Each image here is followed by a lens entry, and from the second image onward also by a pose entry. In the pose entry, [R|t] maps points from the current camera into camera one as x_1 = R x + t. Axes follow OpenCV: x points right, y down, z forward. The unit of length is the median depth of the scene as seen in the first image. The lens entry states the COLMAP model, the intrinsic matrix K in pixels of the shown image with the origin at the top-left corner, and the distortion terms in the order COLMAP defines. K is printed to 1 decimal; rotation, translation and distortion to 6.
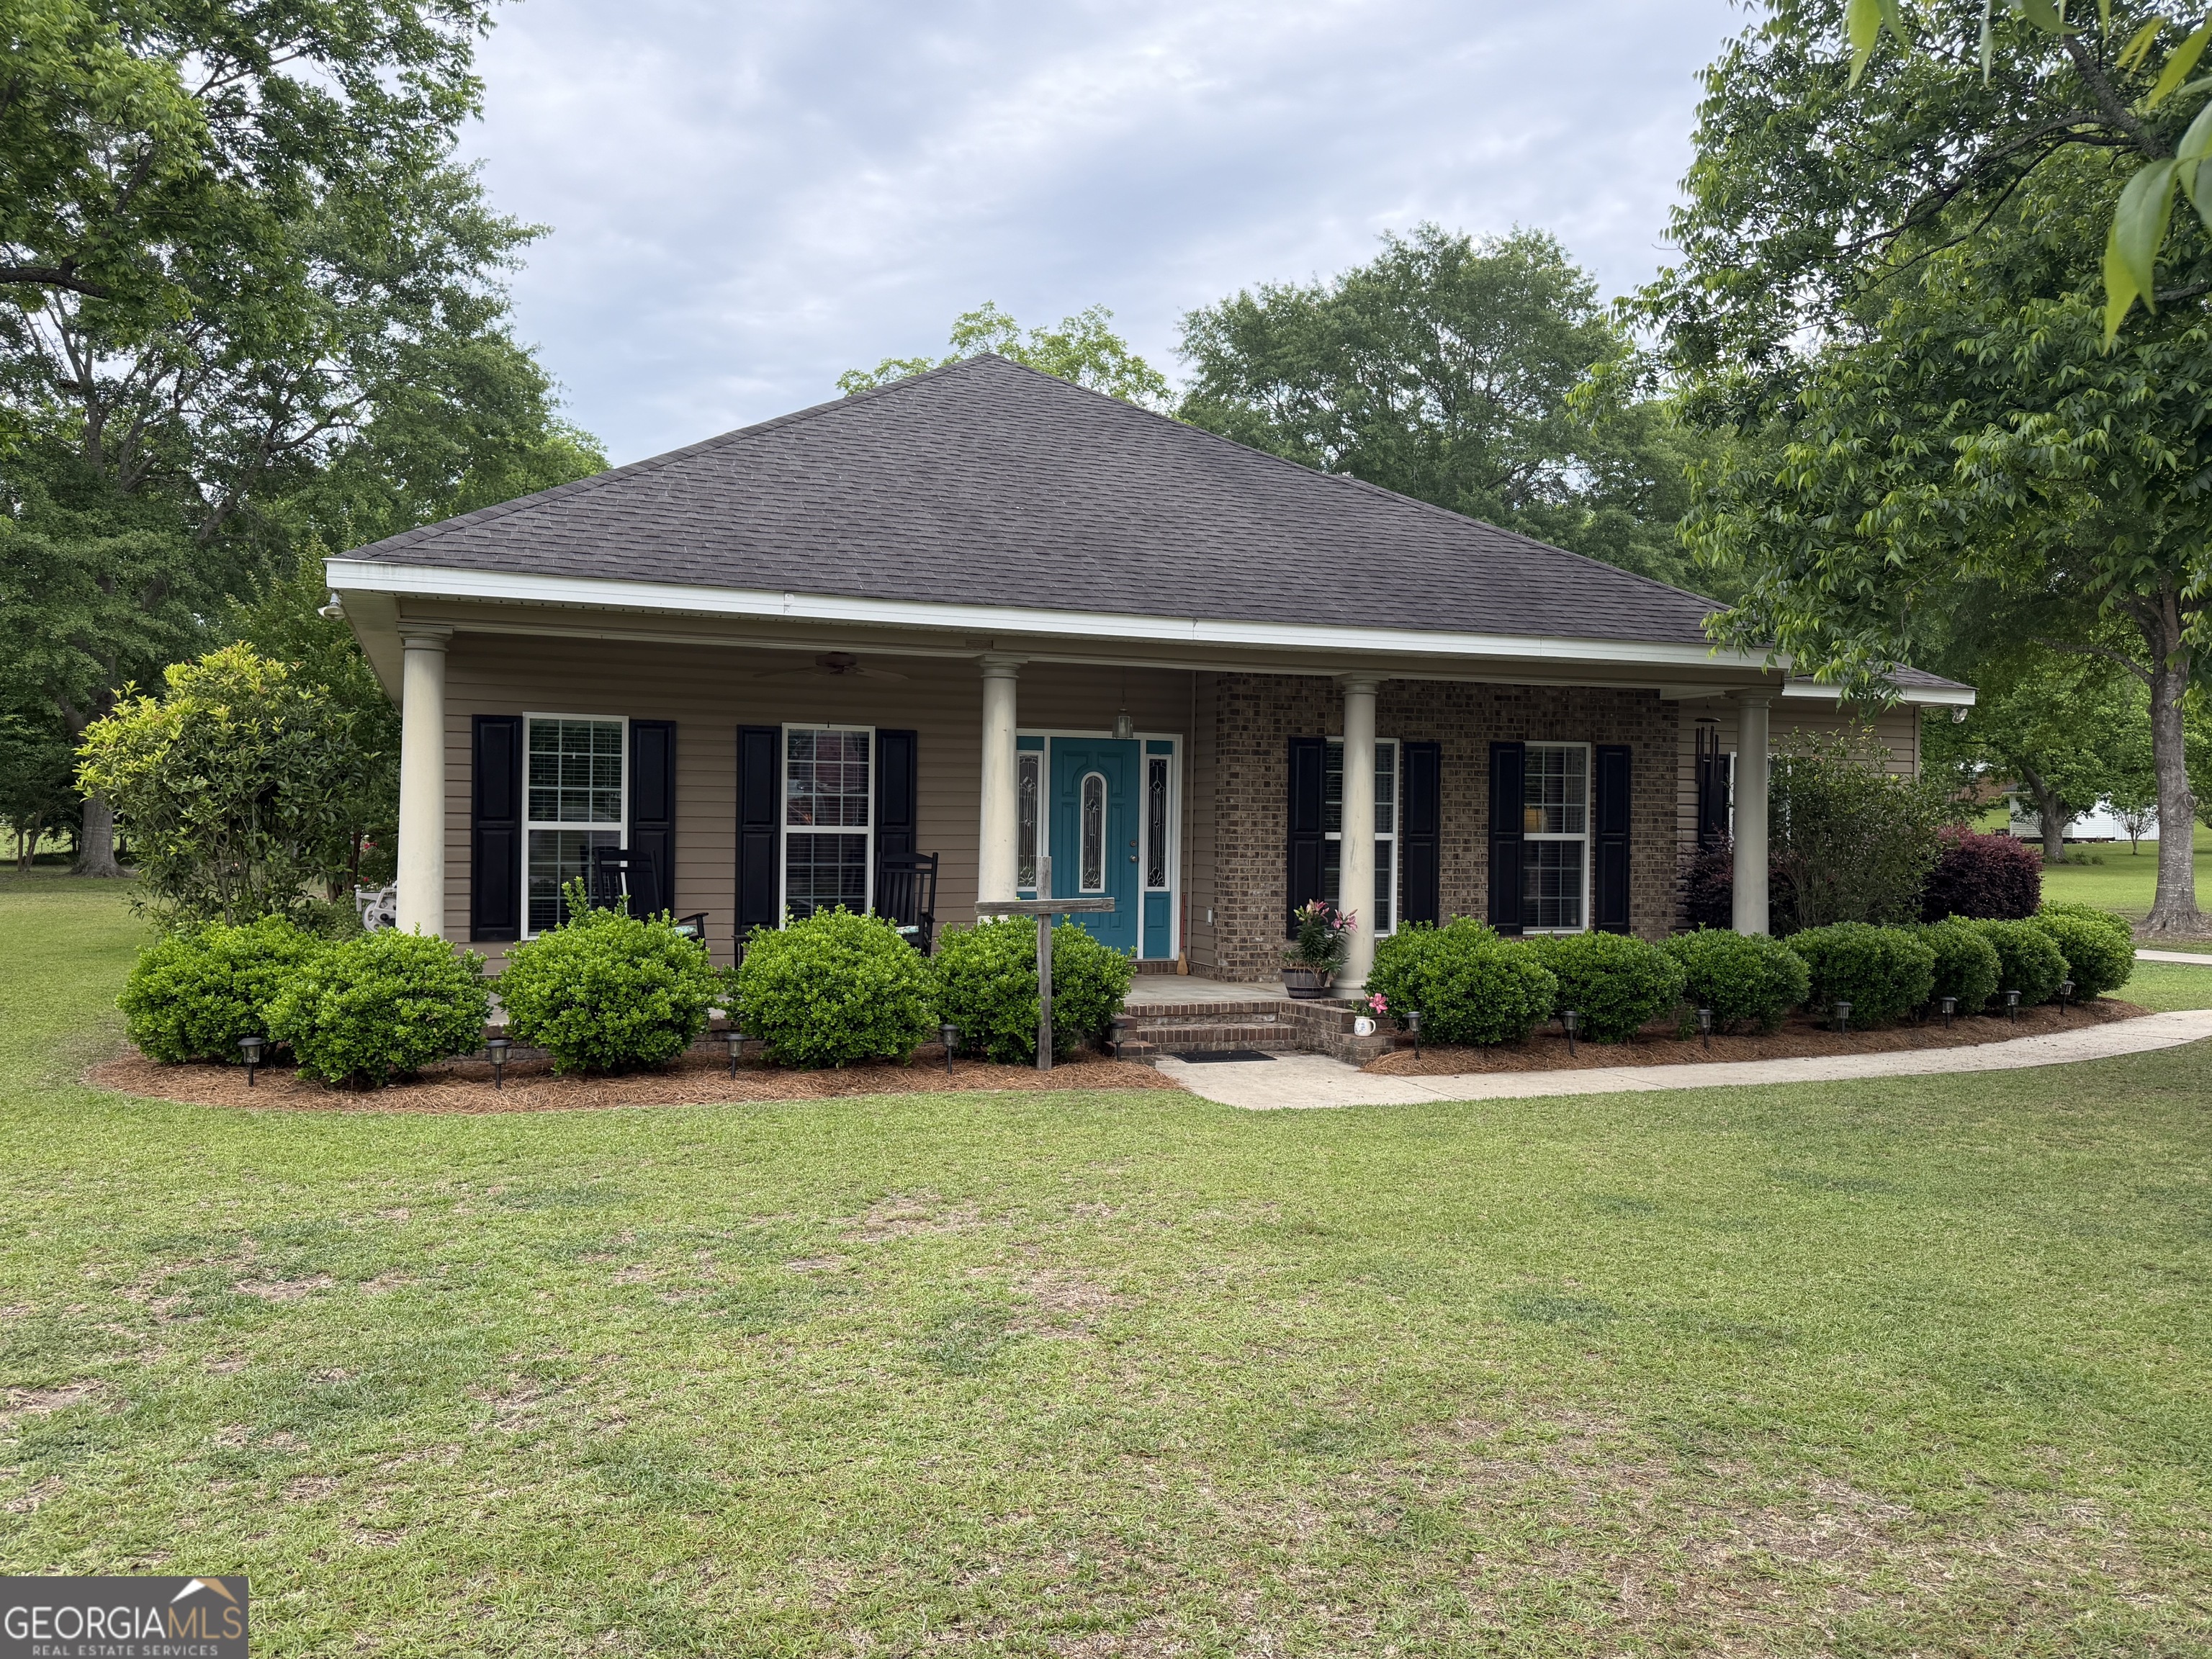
lens RADIAL K [[1726.0, 0, 1105.3], [0, 1726.0, 837.6], [0, 0, 1]] dist [0.041036, -0.029299]
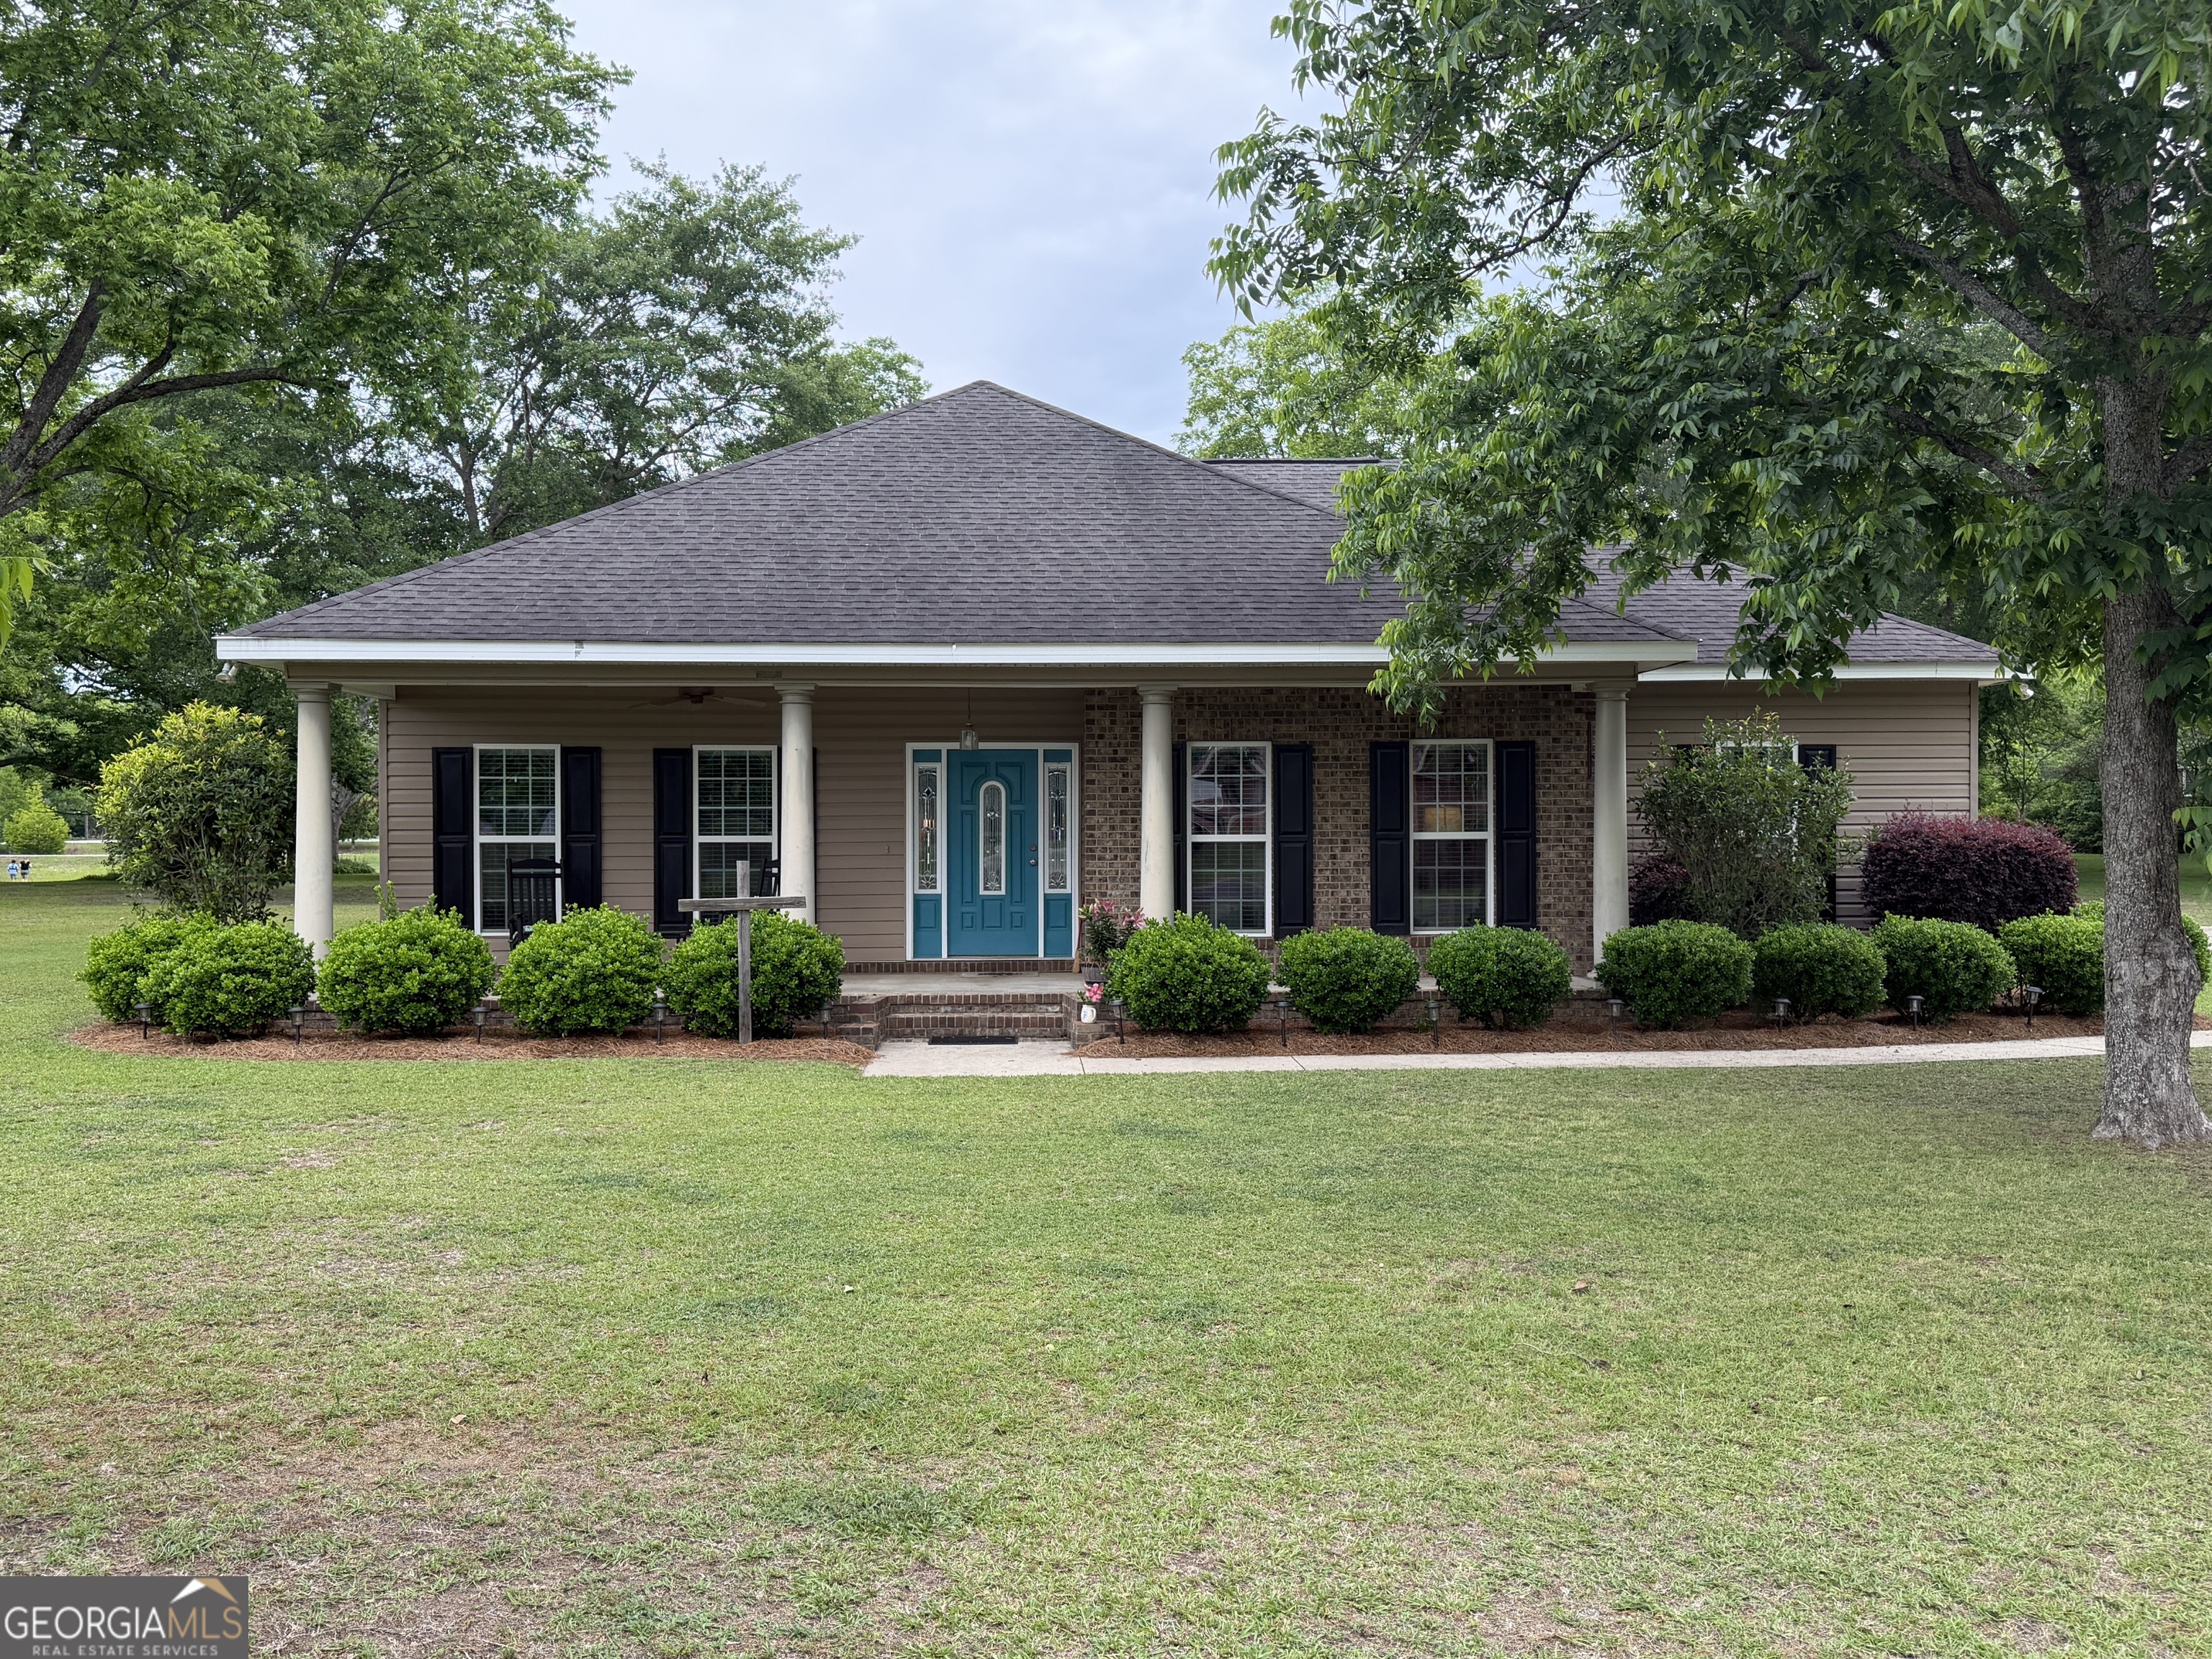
lens RADIAL K [[2042.7, 0, 1109.2], [0, 2042.7, 841.4], [0, 0, 1]] dist [0.054730, 0.000000]
pose [[0.947702, -0.013956, -0.318851, 0.512938], [0.013402, 0.999902, -0.003930, 0.005510], [0.318875, -0.000549, 0.947797, -0.187549]]
